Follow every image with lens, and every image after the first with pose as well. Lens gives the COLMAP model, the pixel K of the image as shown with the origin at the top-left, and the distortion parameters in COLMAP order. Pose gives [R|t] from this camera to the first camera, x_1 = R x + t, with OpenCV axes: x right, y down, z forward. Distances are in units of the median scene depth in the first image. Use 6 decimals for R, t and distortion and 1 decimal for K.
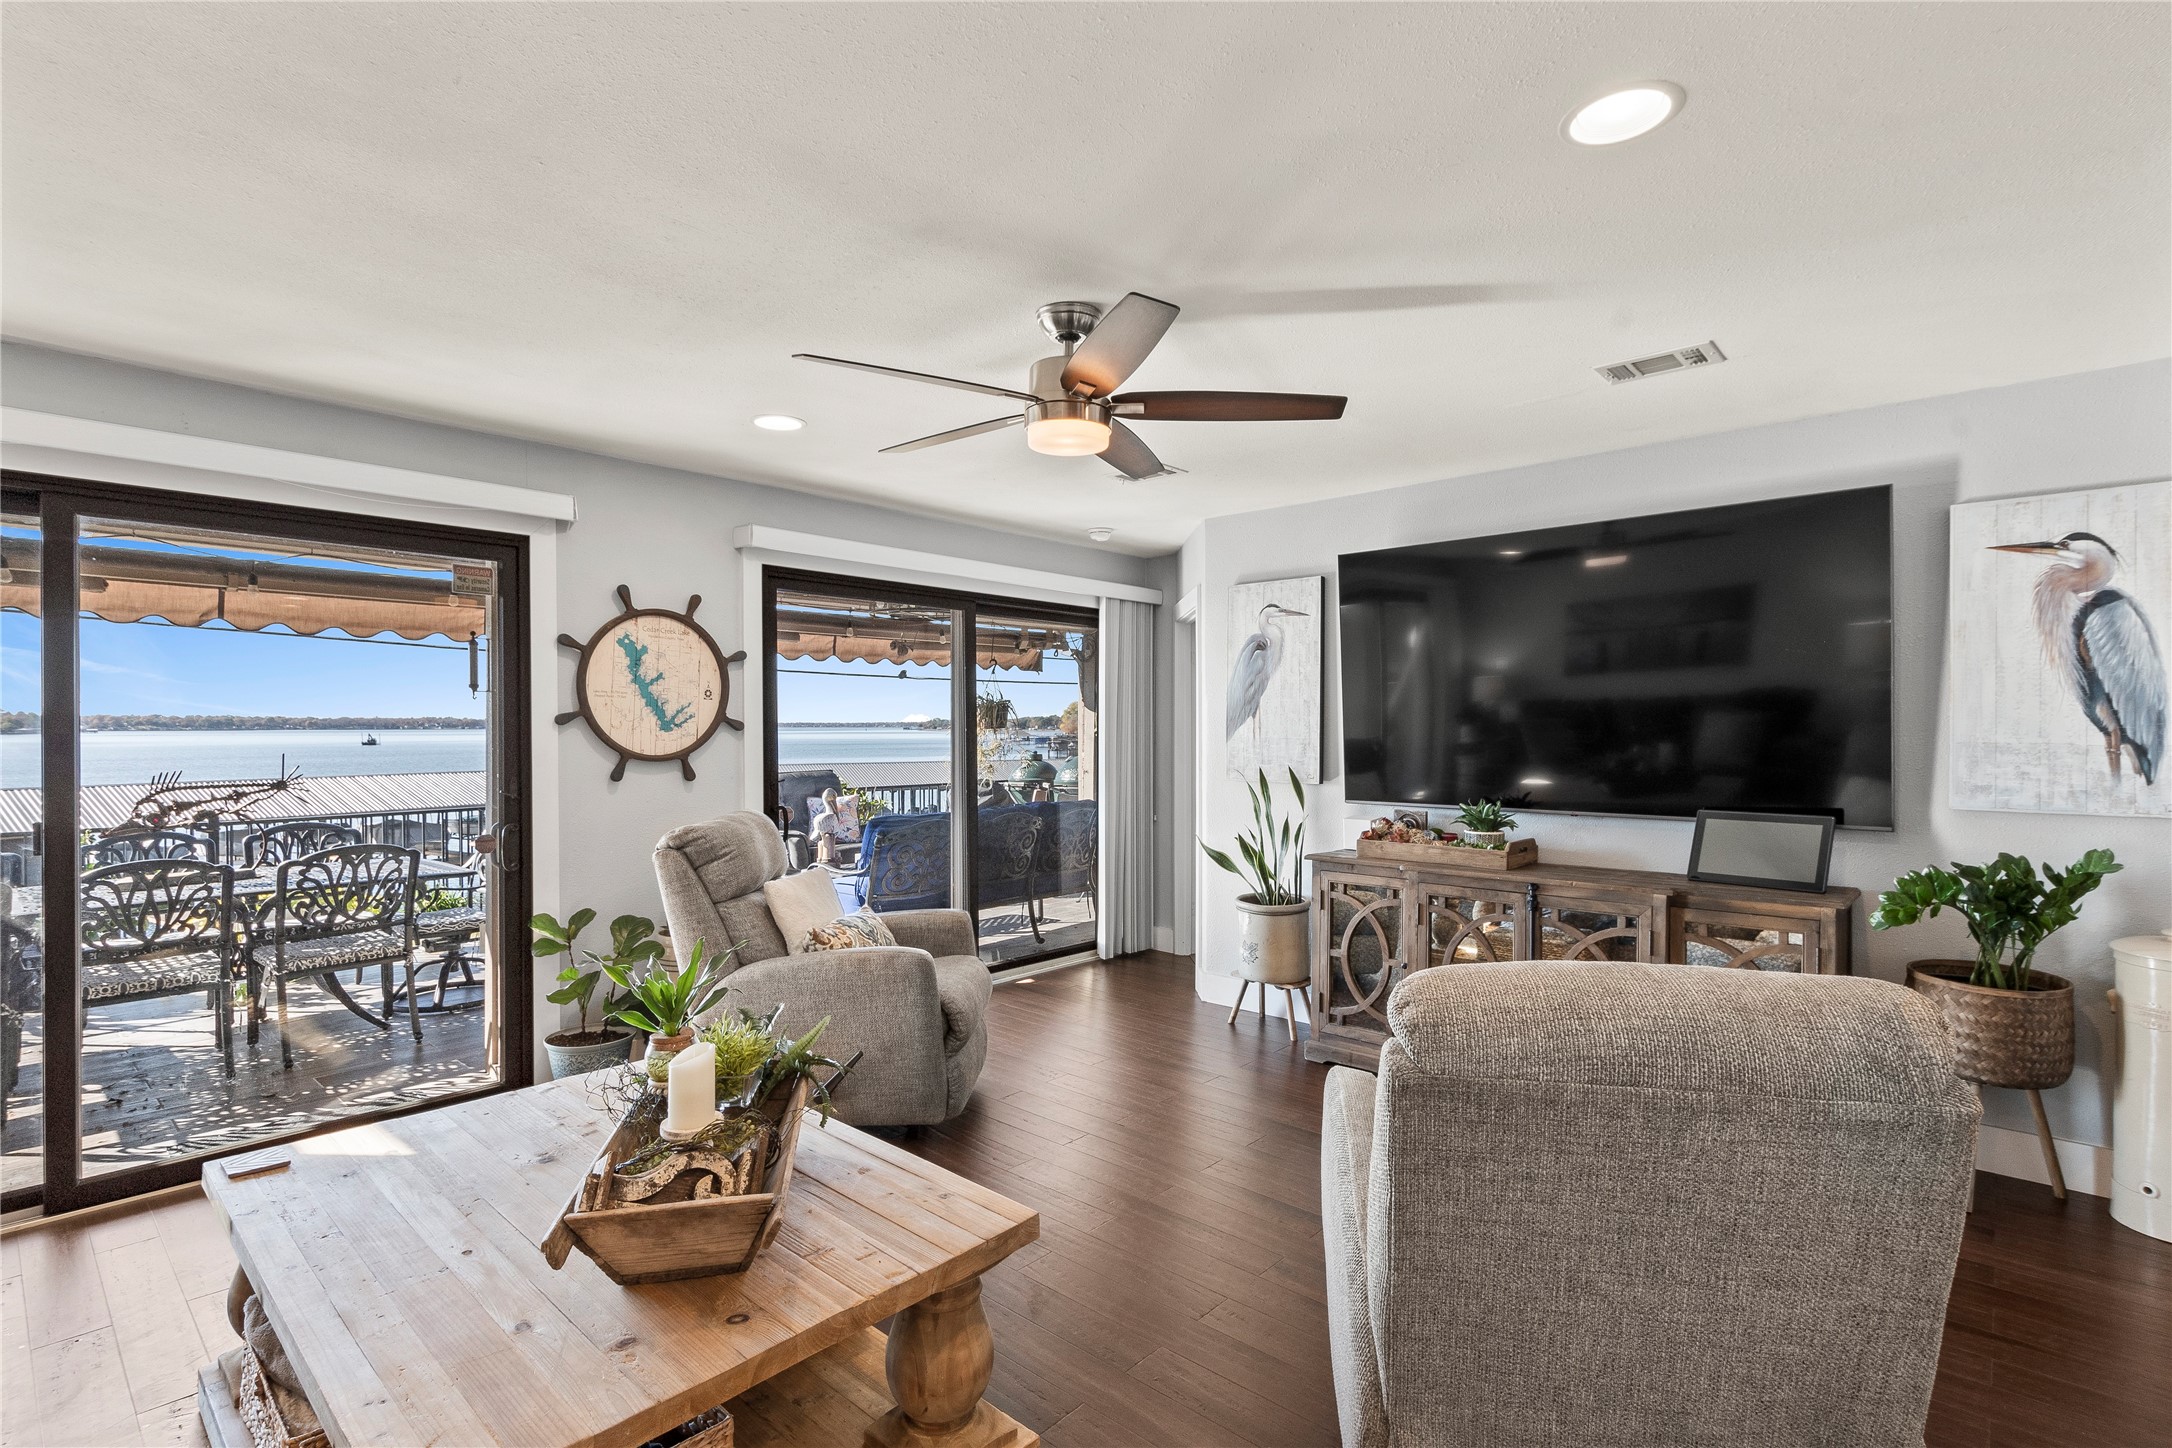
lens RADIAL K [[1019.2, 0, 1094.2], [0, 1019.2, 727.1], [0, 0, 1]] dist [-0.019028, 0.000036]
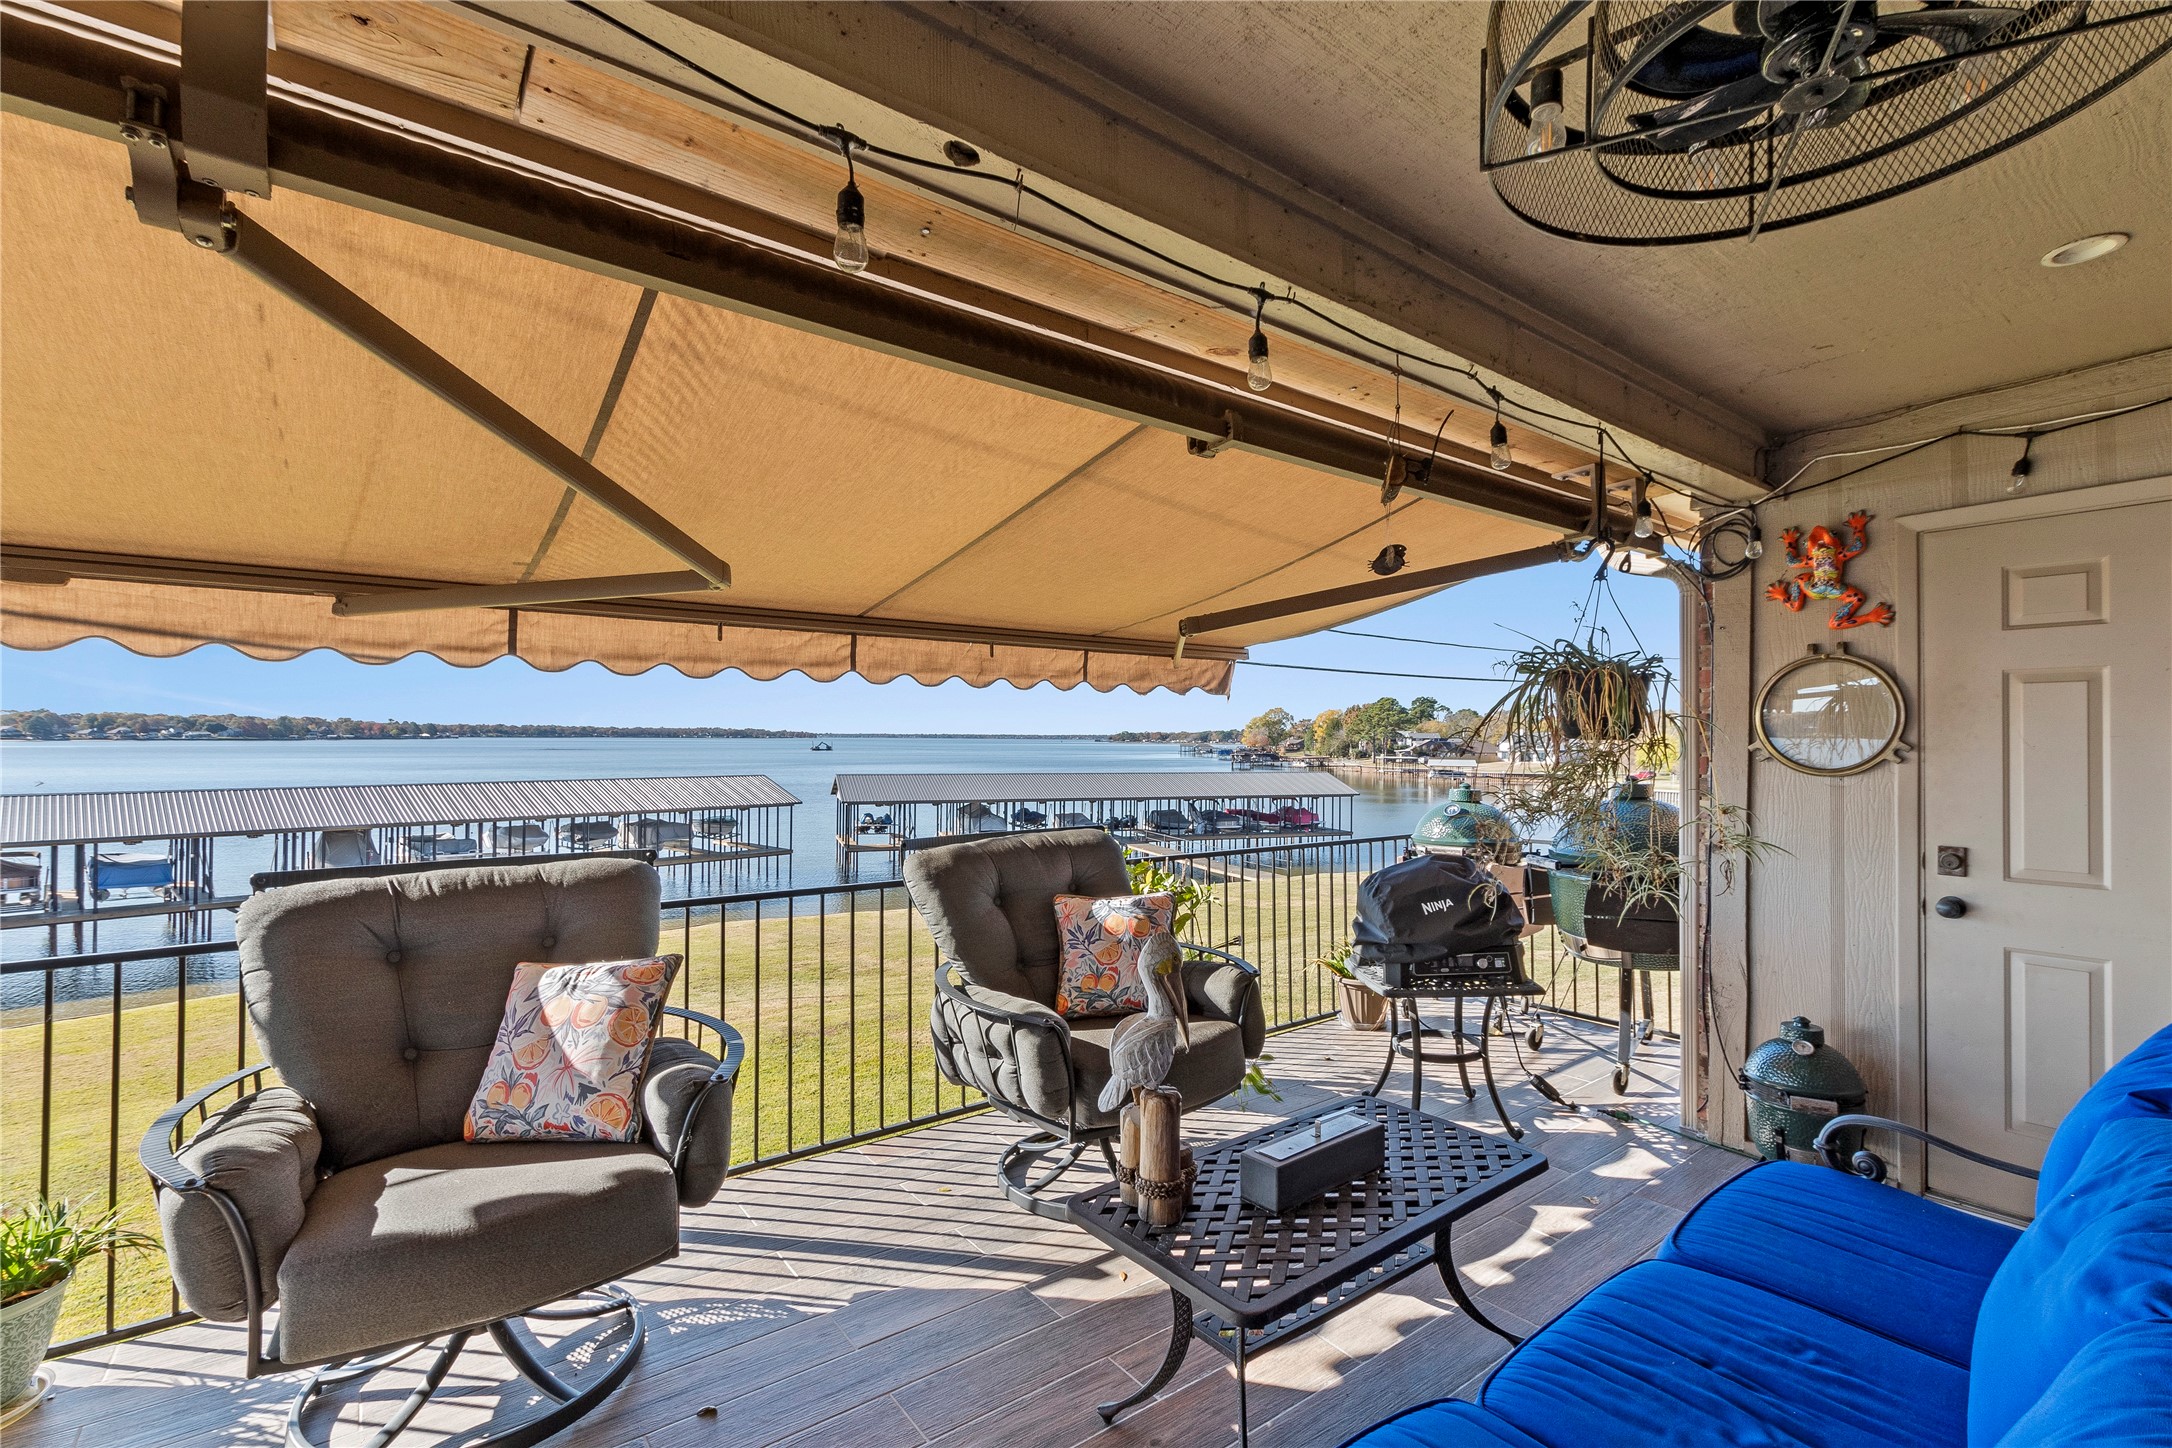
lens RADIAL K [[954.5, 0, 1092.7], [0, 954.5, 732.4], [0, 0, 1]] dist [0.006047, 0.000154]
pose [[0.982030, 0.008643, -0.188526, -0.400671], [-0.010108, 0.999926, -0.006813, 0.007322], [0.188453, 0.008596, 0.982045, 1.269413]]
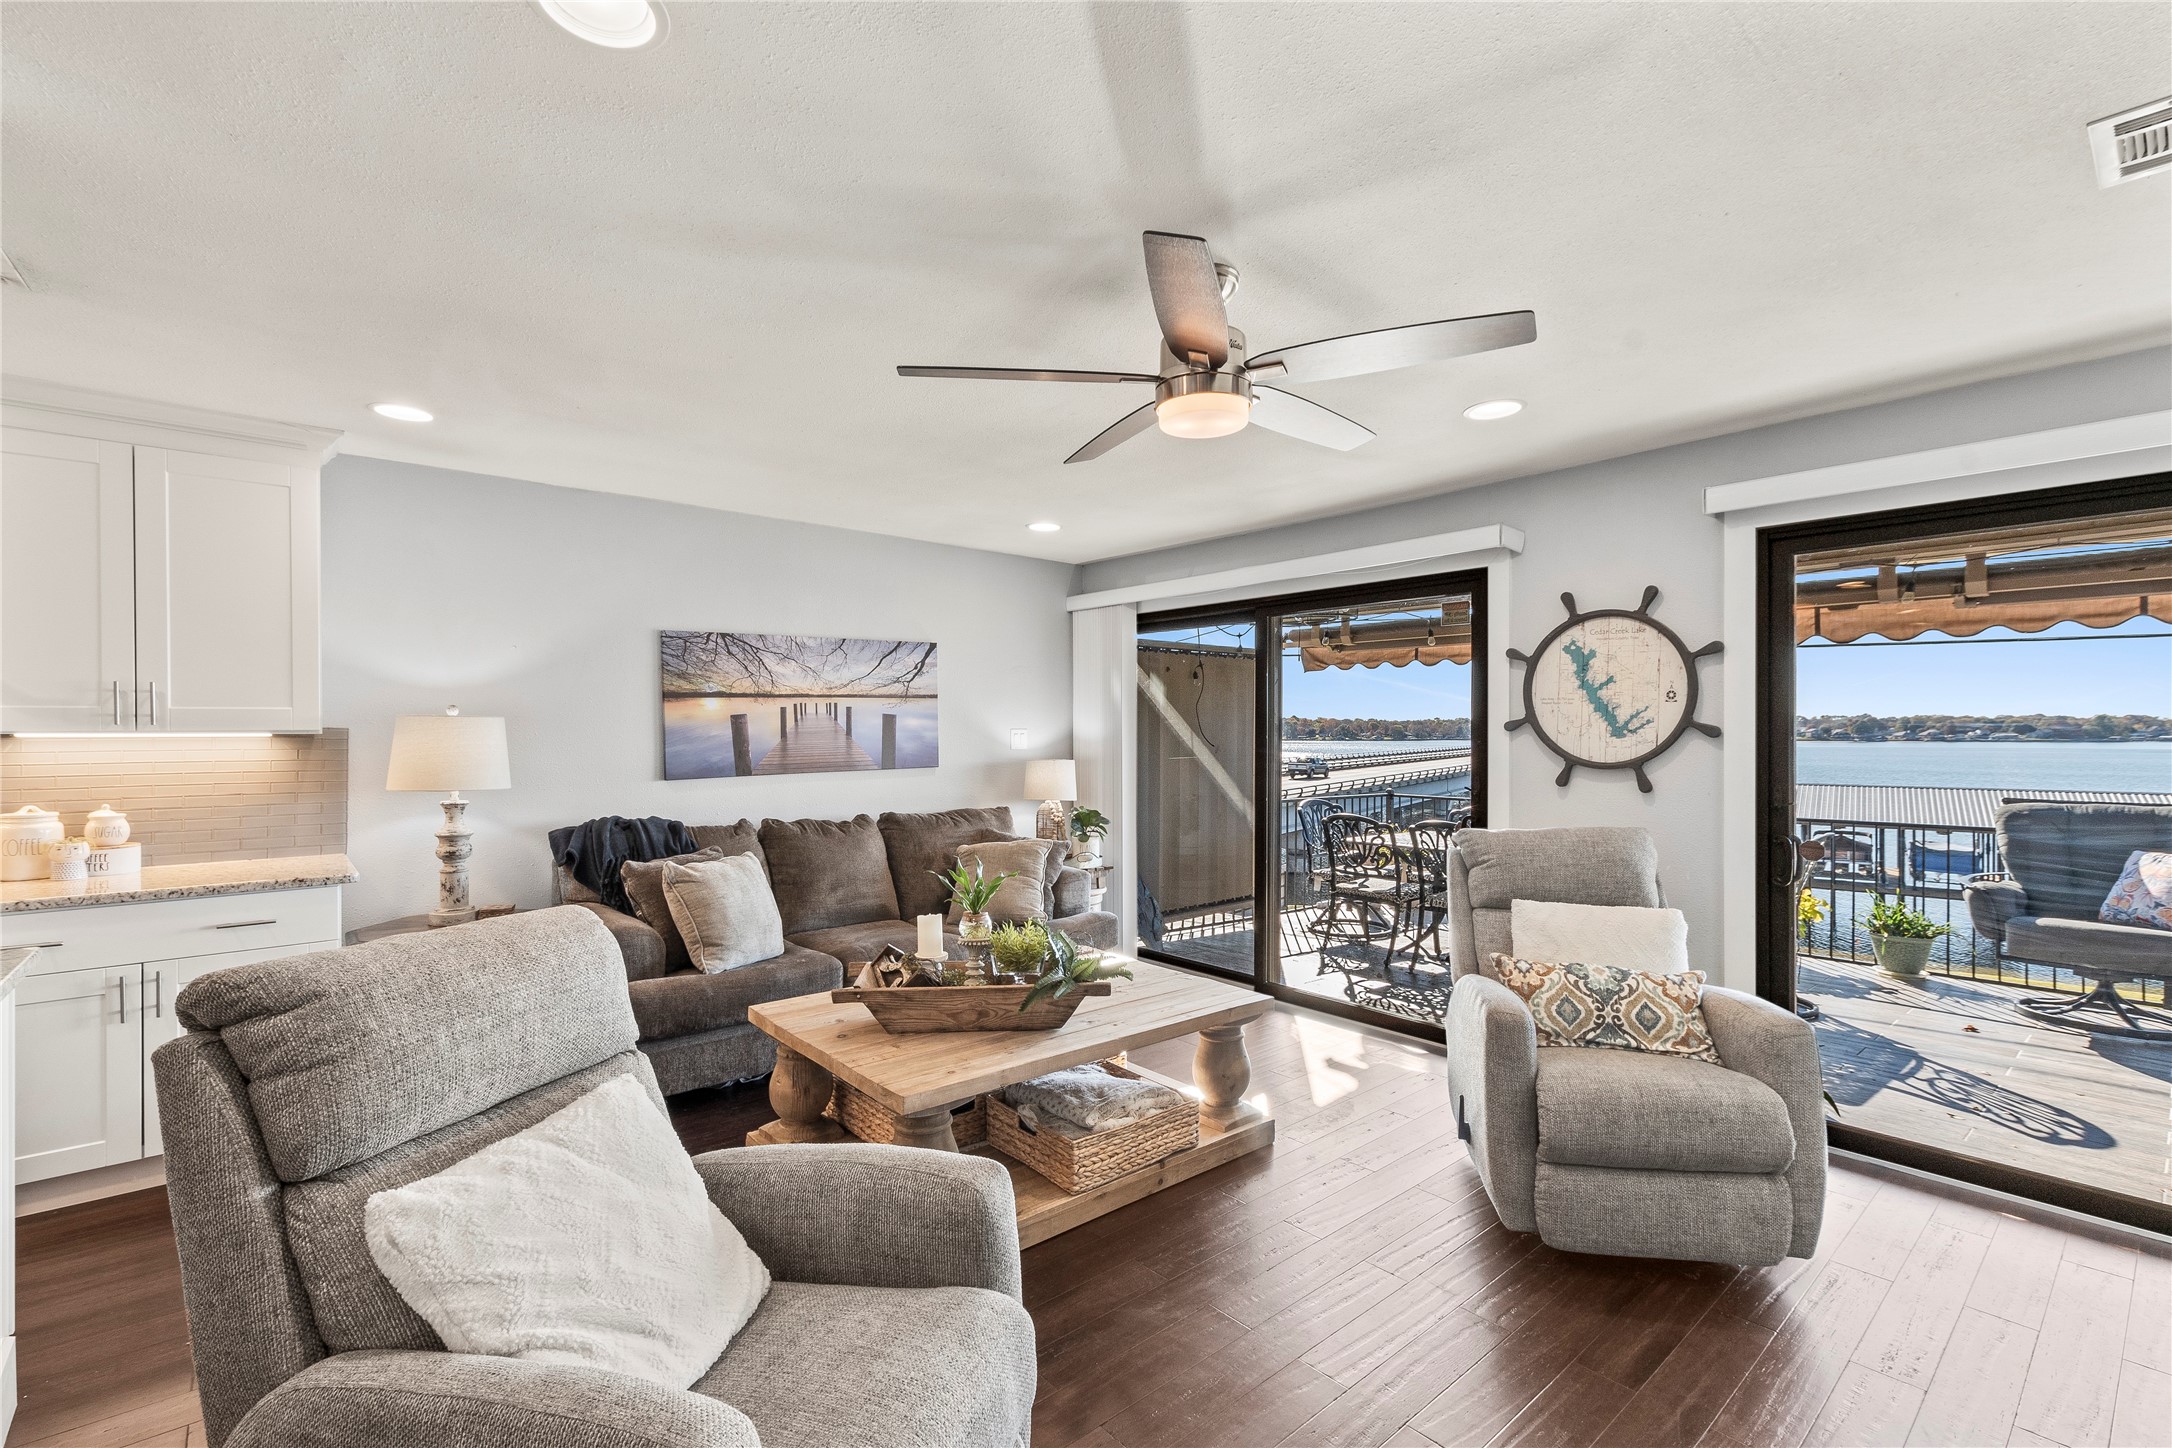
lens RADIAL K [[954.5, 0, 1091.3], [0, 954.5, 733.7], [0, 0, 1]] dist [0.006047, 0.000154]
pose [[-0.128811, 0.003398, -0.991663, 0.520523], [-0.001221, 0.999993, 0.003585, -0.002271], [0.991668, 0.001673, -0.128806, 0.627832]]
